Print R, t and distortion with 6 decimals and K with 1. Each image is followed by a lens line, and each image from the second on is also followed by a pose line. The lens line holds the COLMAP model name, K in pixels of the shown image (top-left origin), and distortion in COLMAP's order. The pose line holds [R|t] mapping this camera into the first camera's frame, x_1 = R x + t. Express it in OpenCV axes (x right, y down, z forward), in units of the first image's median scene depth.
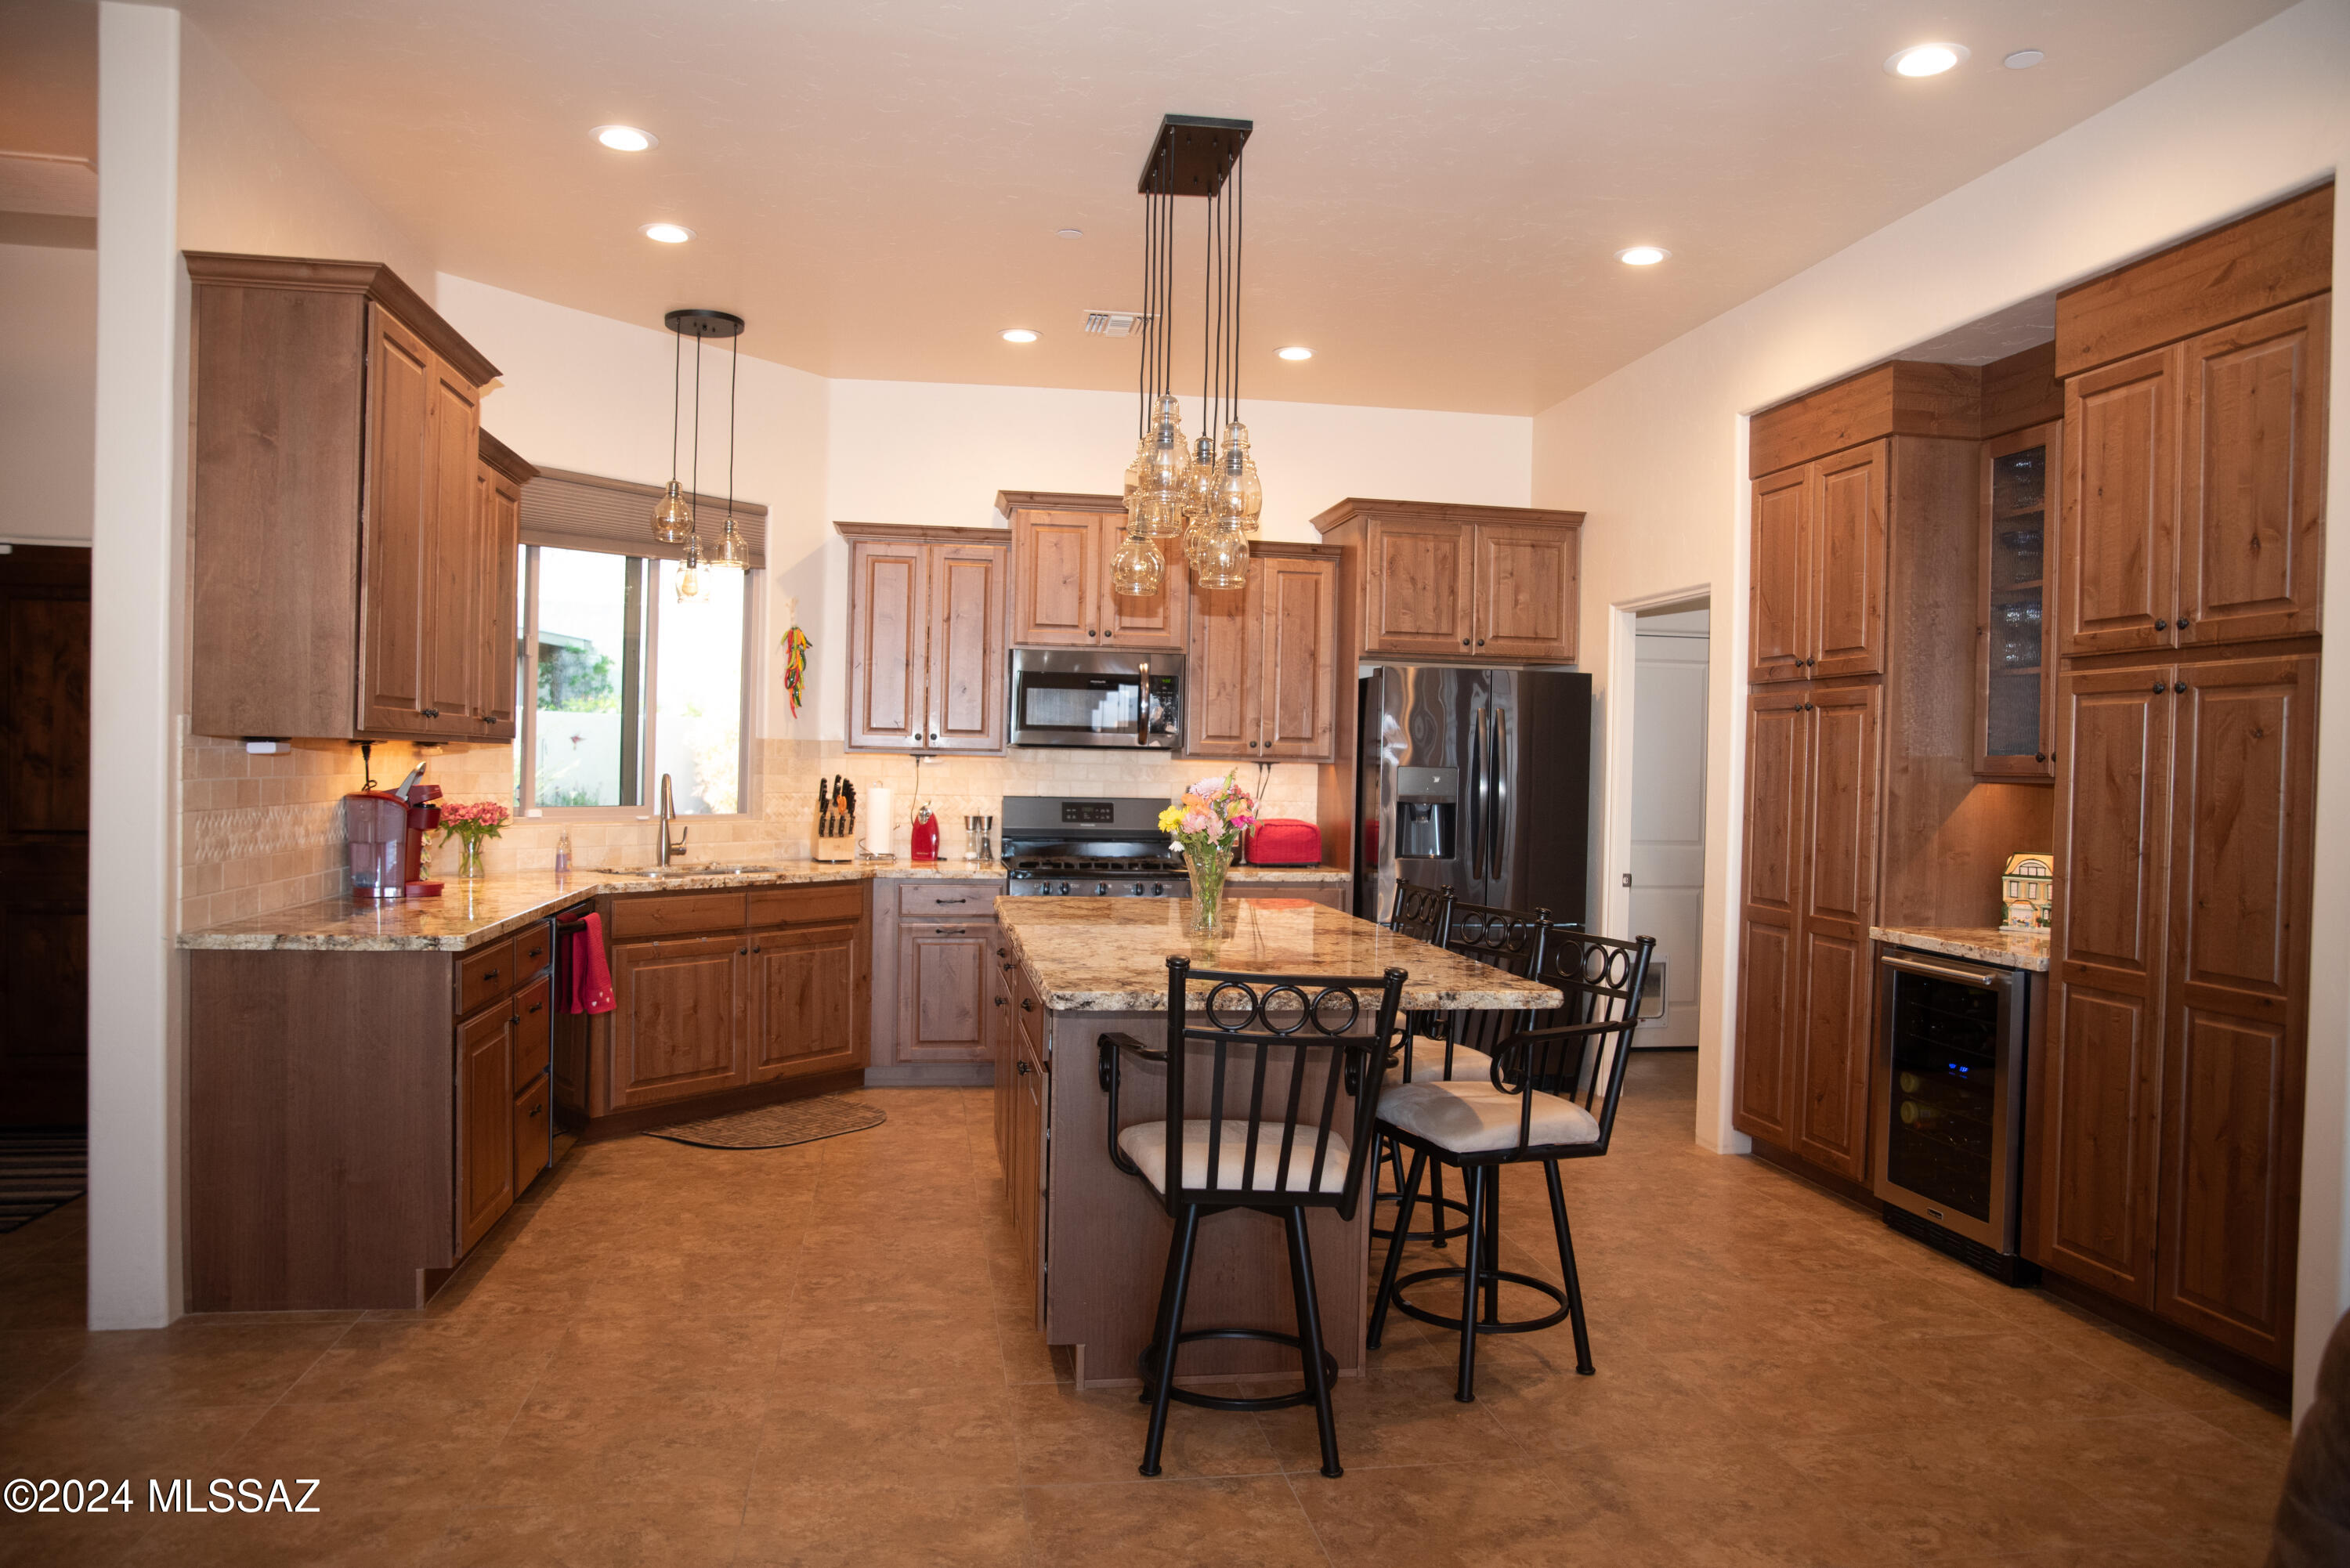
lens RADIAL K [[1619.4, 0, 1175.0], [0, 1619.4, 784.0], [0, 0, 1]] dist [-0.090580, 0.062161]
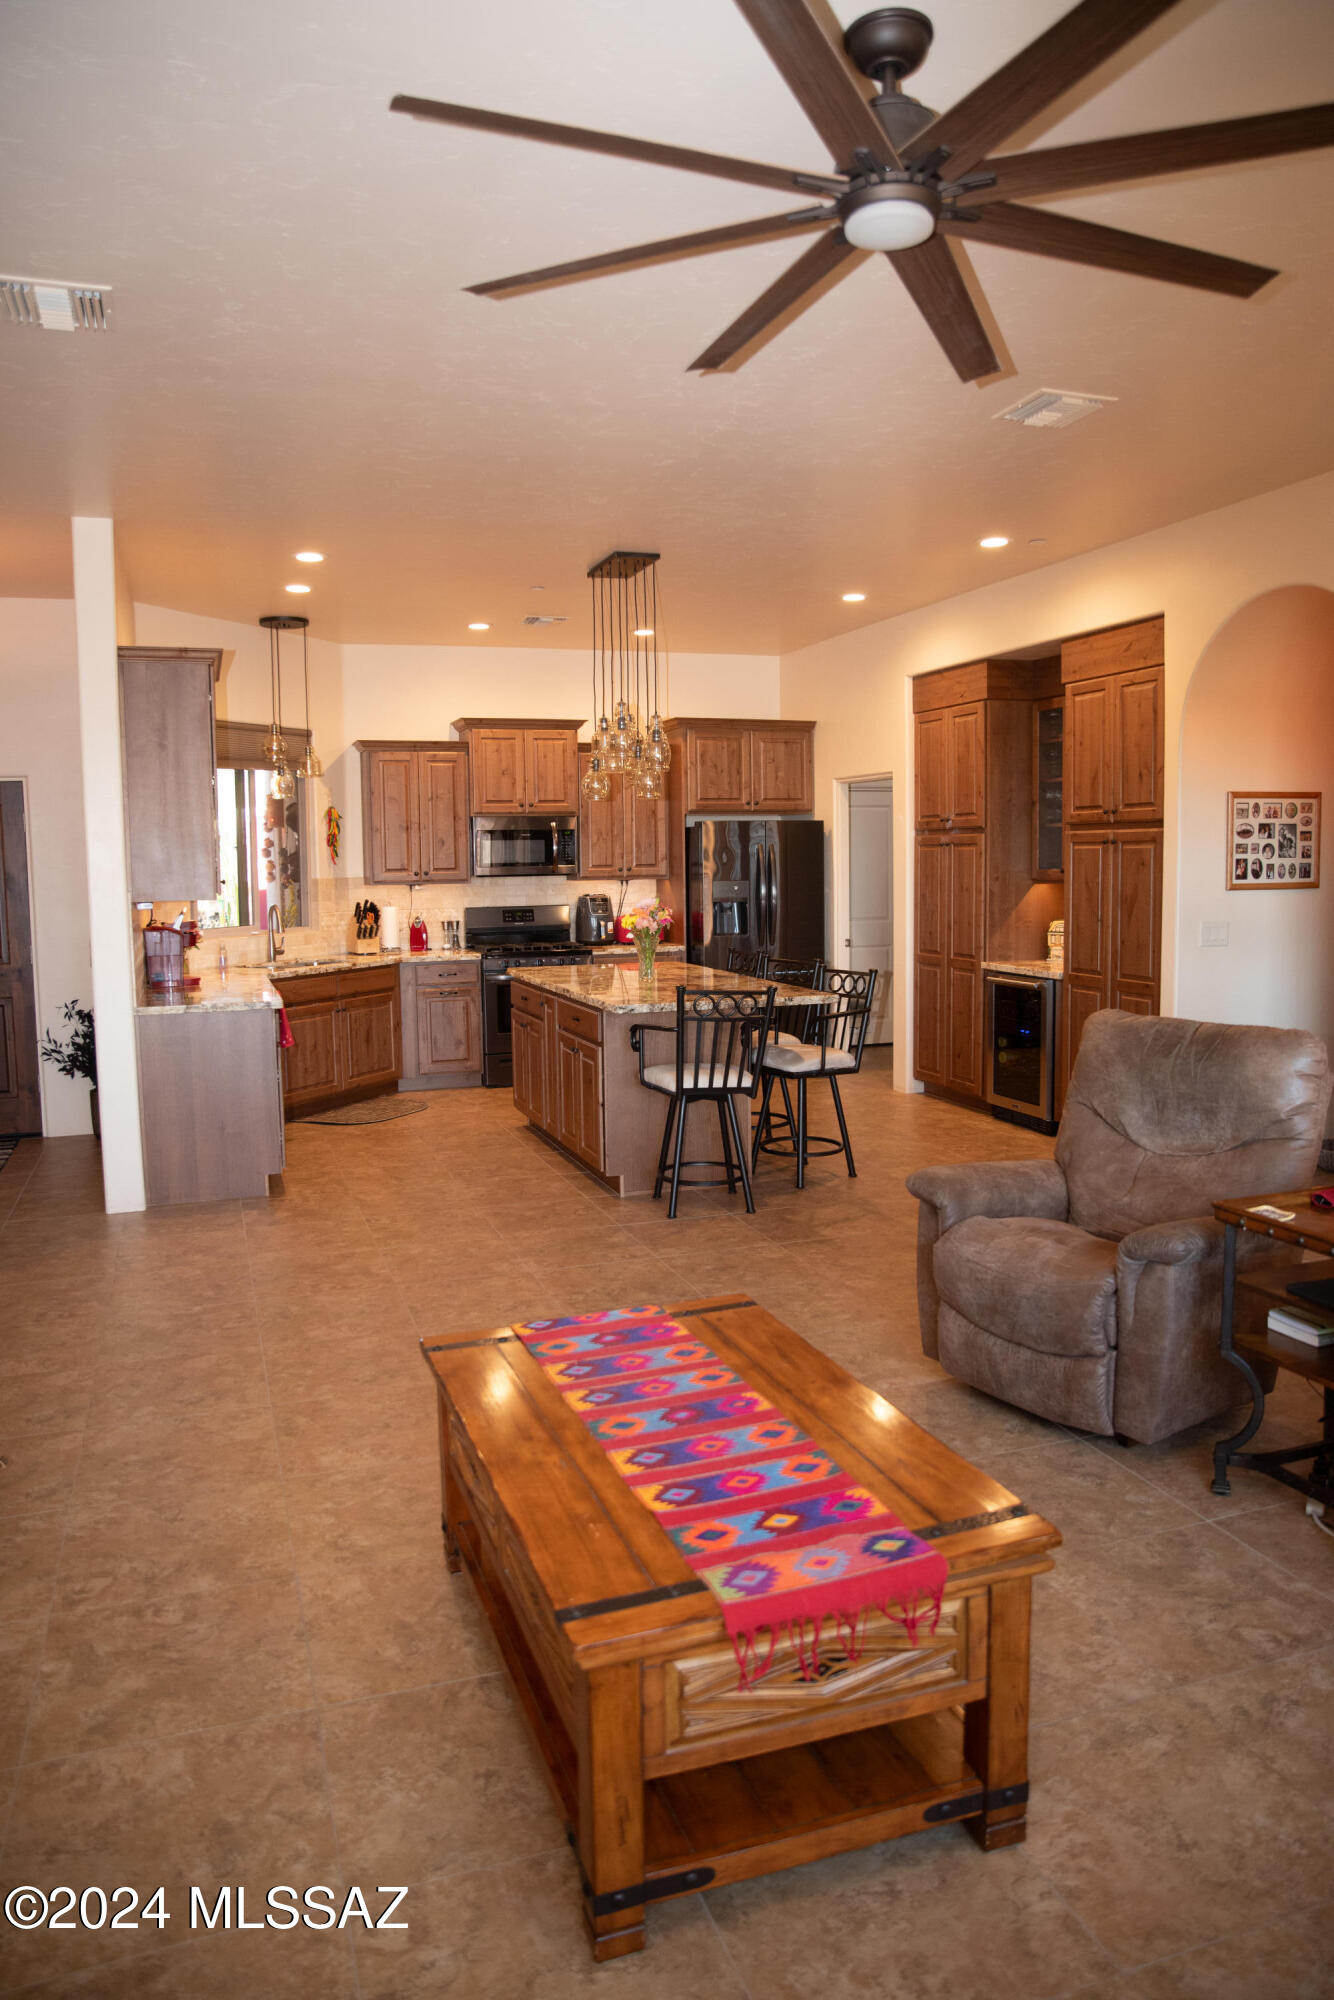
lens RADIAL K [[1378.3, 0, 666.4], [0, 1378.3, 966.3], [0, 0, 1]] dist [-0.090580, 0.062161]
pose [[0.985291, -0.049186, 0.163653, -0.185244], [0.037921, 0.996736, 0.071263, -0.033141], [-0.166624, -0.064009, 0.983941, -0.502983]]
